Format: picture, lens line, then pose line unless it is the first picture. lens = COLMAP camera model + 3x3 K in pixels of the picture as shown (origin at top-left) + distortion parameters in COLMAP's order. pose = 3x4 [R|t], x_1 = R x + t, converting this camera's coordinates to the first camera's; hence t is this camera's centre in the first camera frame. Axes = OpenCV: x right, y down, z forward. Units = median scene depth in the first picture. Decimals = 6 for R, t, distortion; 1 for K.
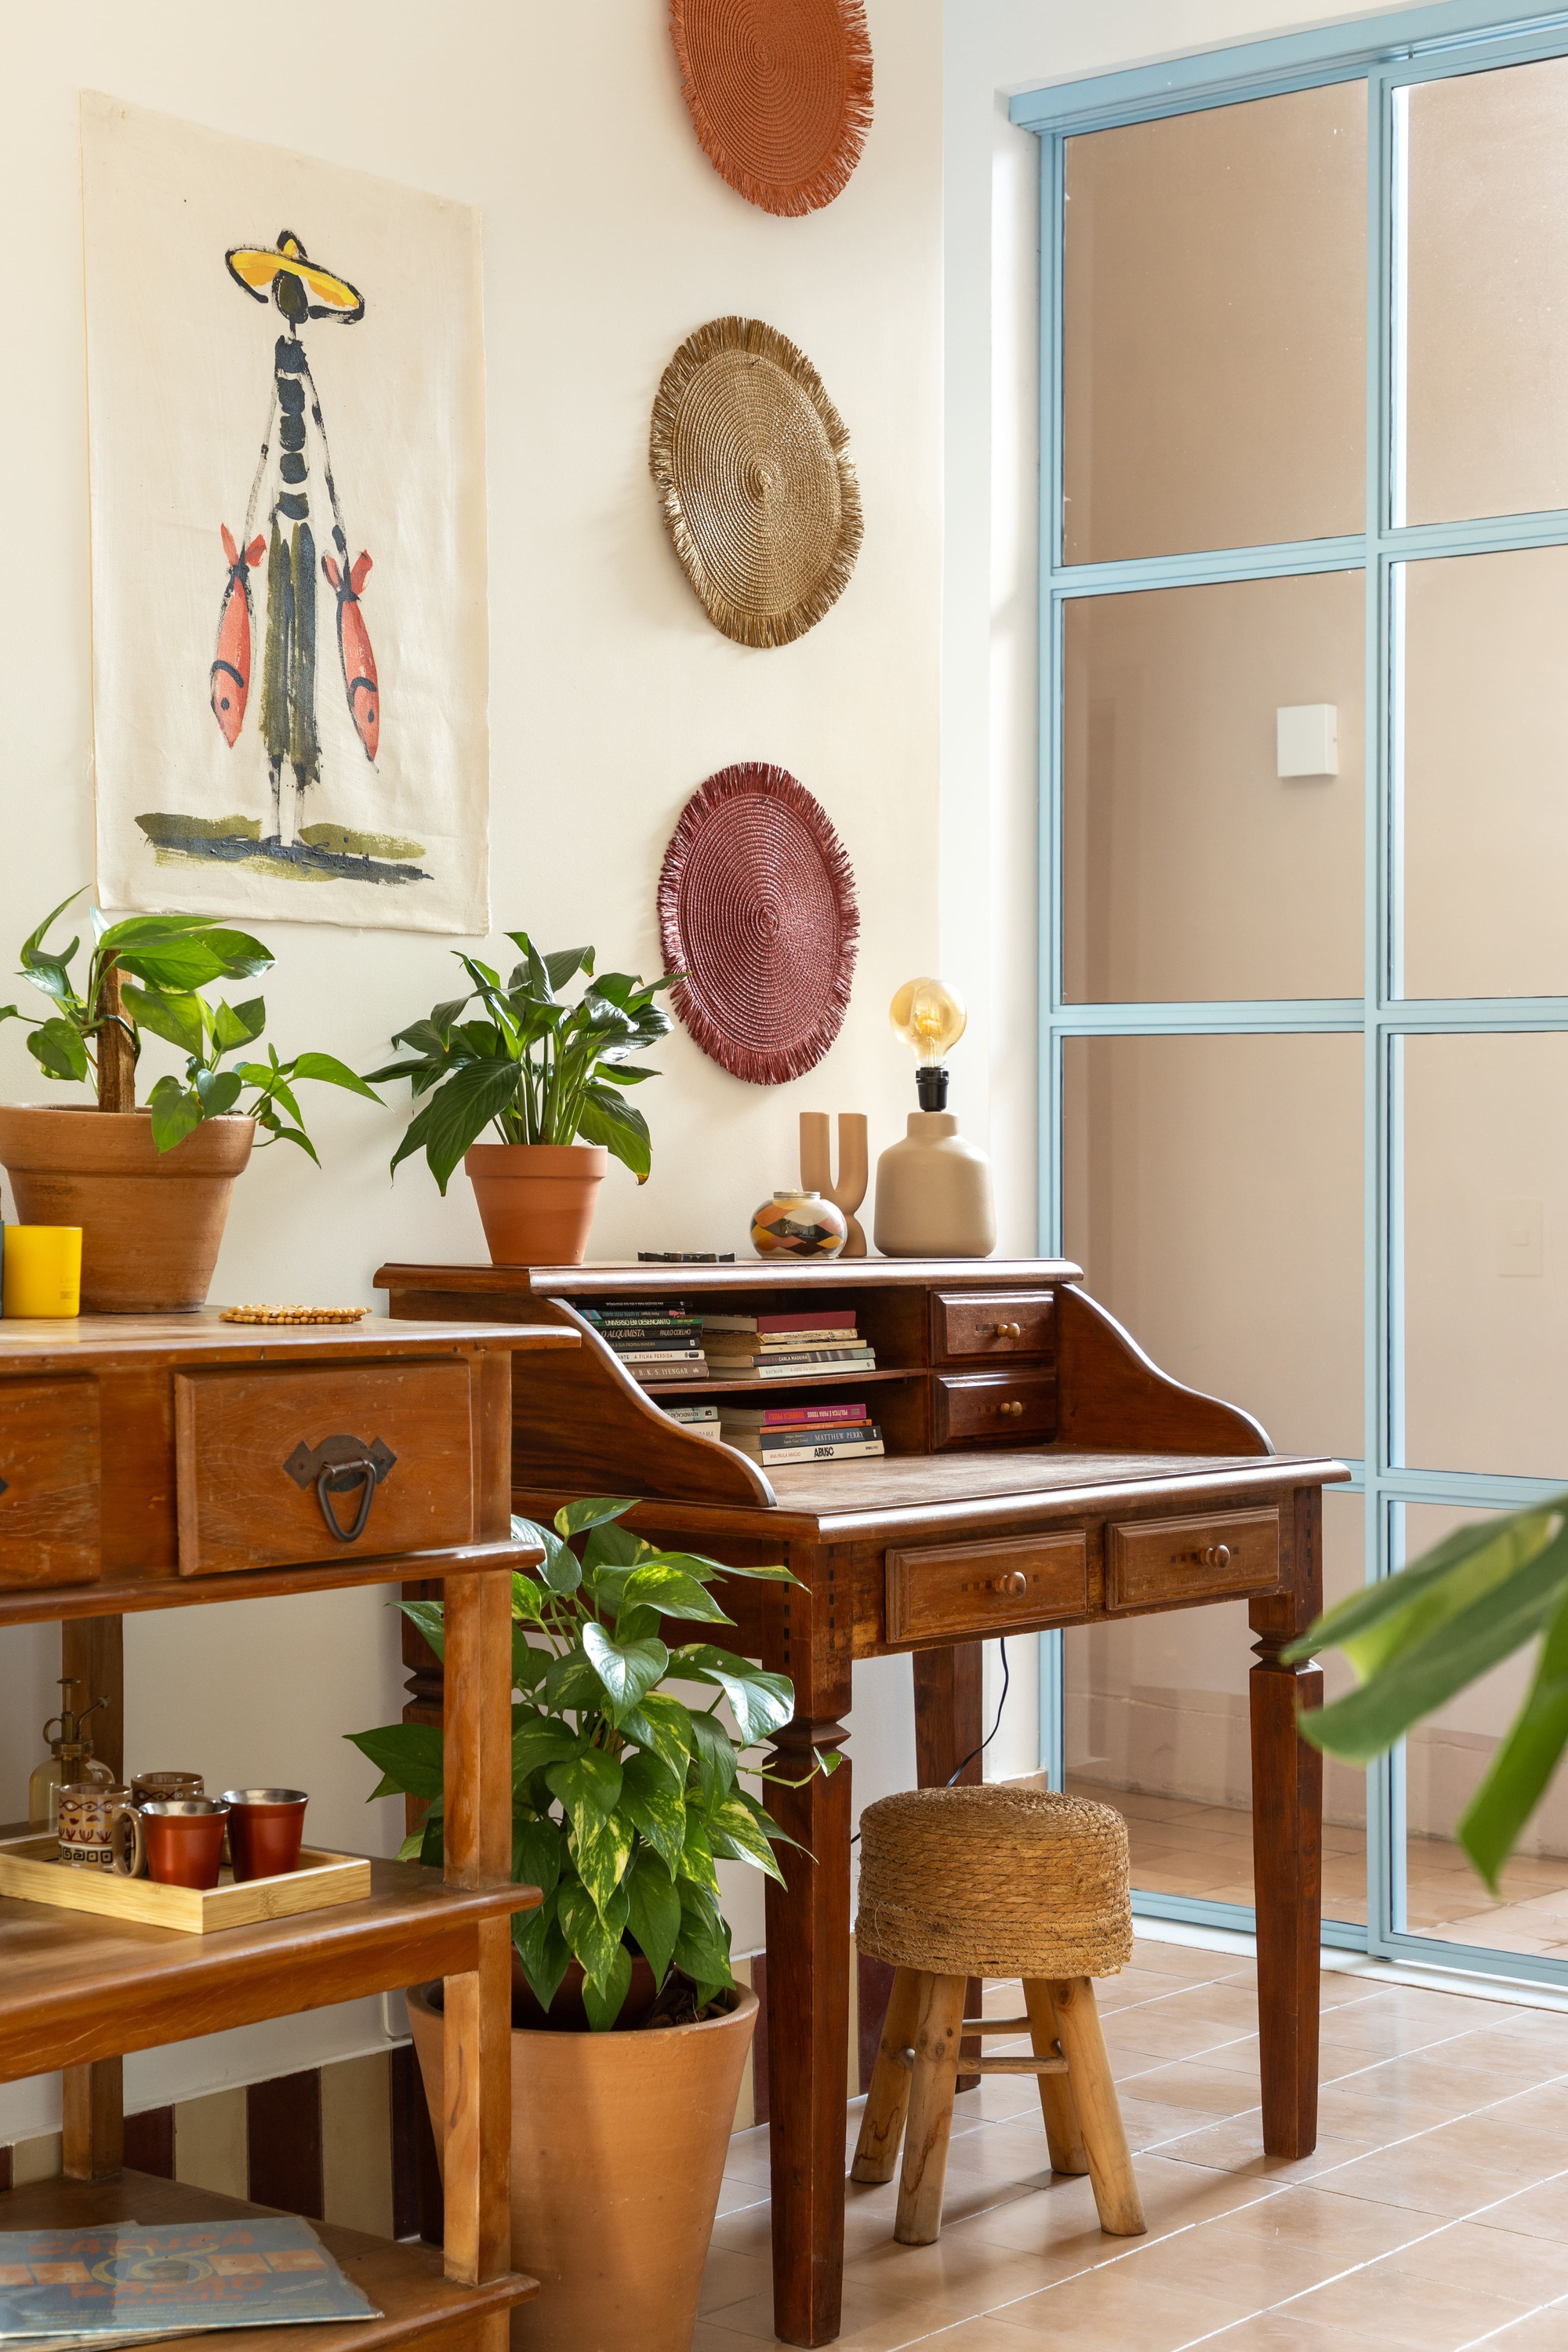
lens RADIAL K [[3753.0, 0, 788.5], [0, 3753.0, 1345.2], [0, 0, 1]] dist [0.006025, 0.056948]
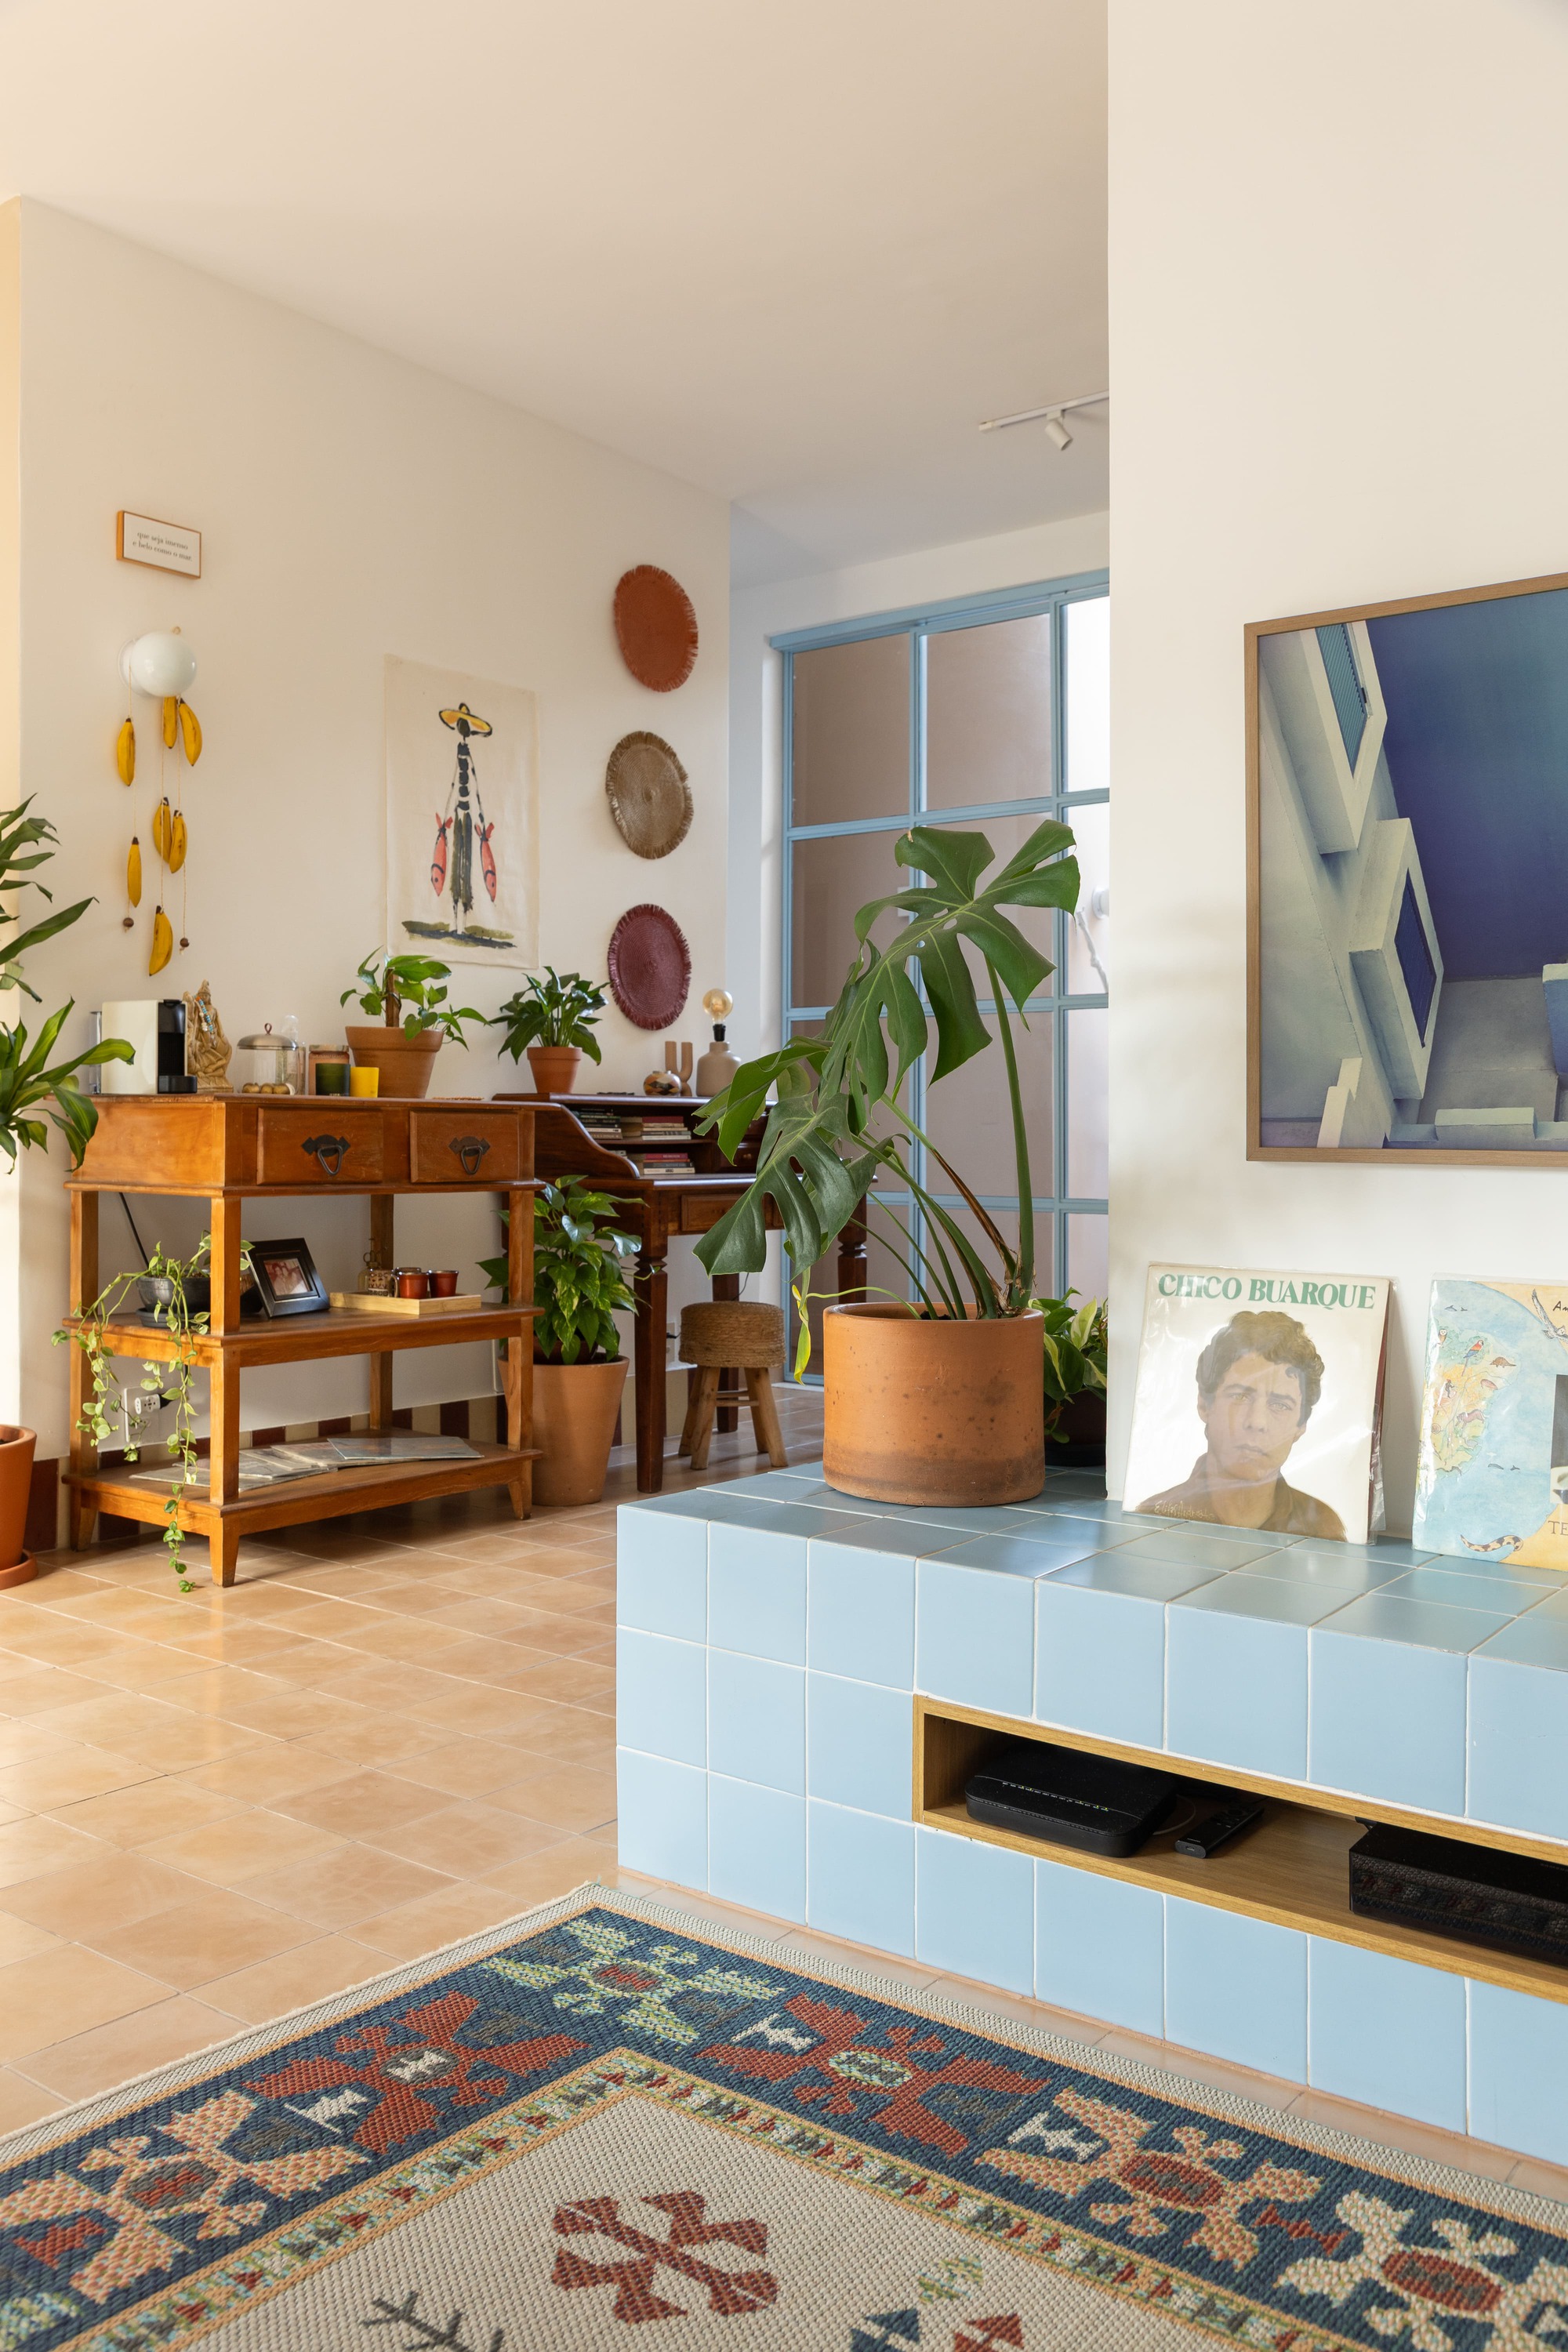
lens RADIAL K [[1870.5, 0, 756.9], [0, 1870.5, 1119.8], [0, 0, 1]] dist [-0.031272, 0.009488]
pose [[0.999970, 0.000527, 0.007708, 0.067358], [-0.000165, 0.998898, -0.046927, 0.061388], [-0.007724, 0.046924, 0.998869, -0.316420]]
